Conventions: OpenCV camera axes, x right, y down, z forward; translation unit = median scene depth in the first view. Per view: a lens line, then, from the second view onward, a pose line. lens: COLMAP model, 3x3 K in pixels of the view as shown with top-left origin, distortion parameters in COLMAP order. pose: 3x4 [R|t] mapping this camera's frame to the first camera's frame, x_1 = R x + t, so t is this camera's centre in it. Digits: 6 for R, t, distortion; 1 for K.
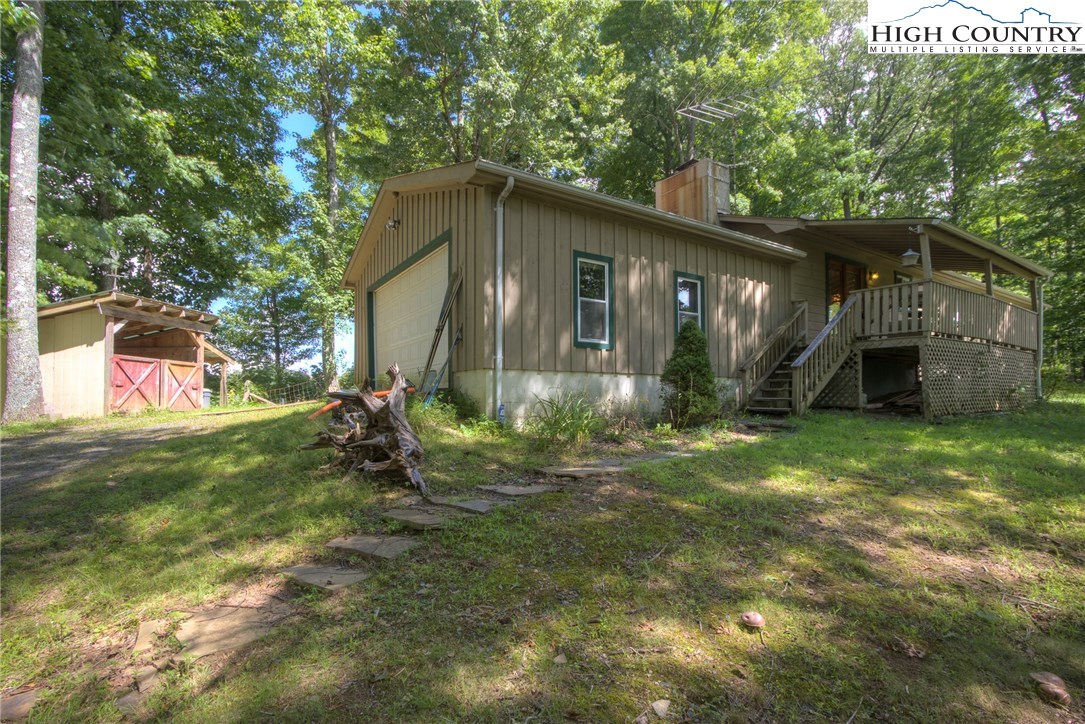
lens RADIAL K [[497.3, 0, 536.8], [0, 497.3, 386.0], [0, 0, 1]] dist [0.001047, 0.001318]
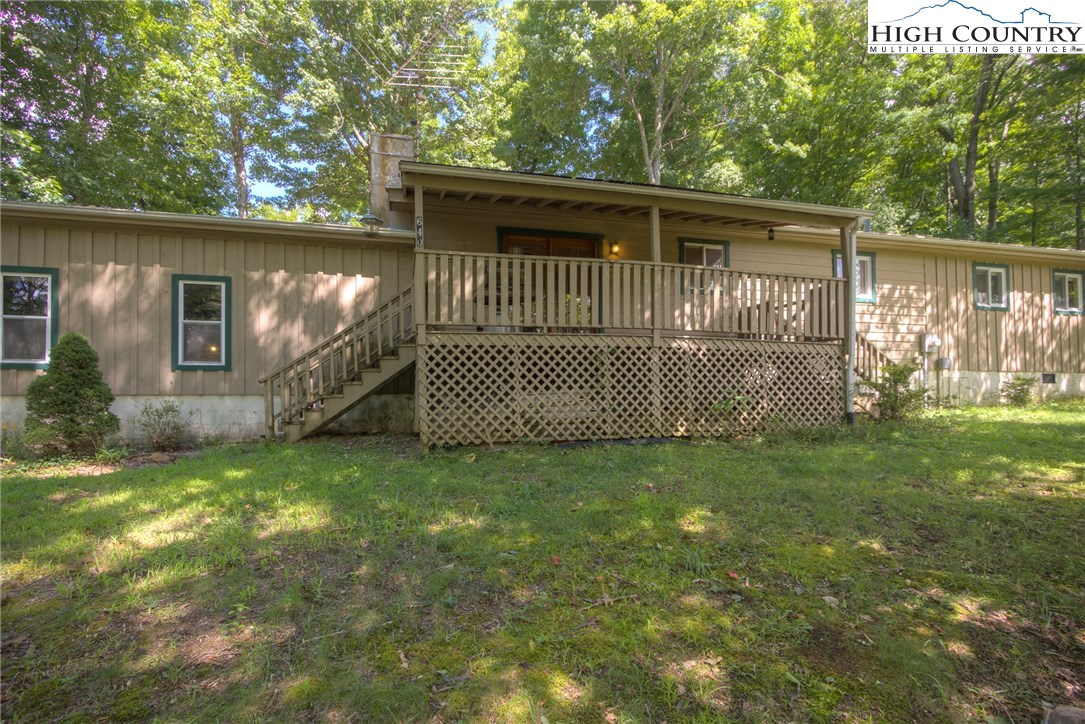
lens RADIAL K [[497.3, 0, 537.1], [0, 497.3, 395.2], [0, 0, 1]] dist [0.001047, 0.001318]
pose [[0.942992, -0.017077, -0.332376, 0.993212], [0.016810, 0.999852, -0.003679, -0.006404], [0.332389, -0.002118, 0.943140, 0.336326]]
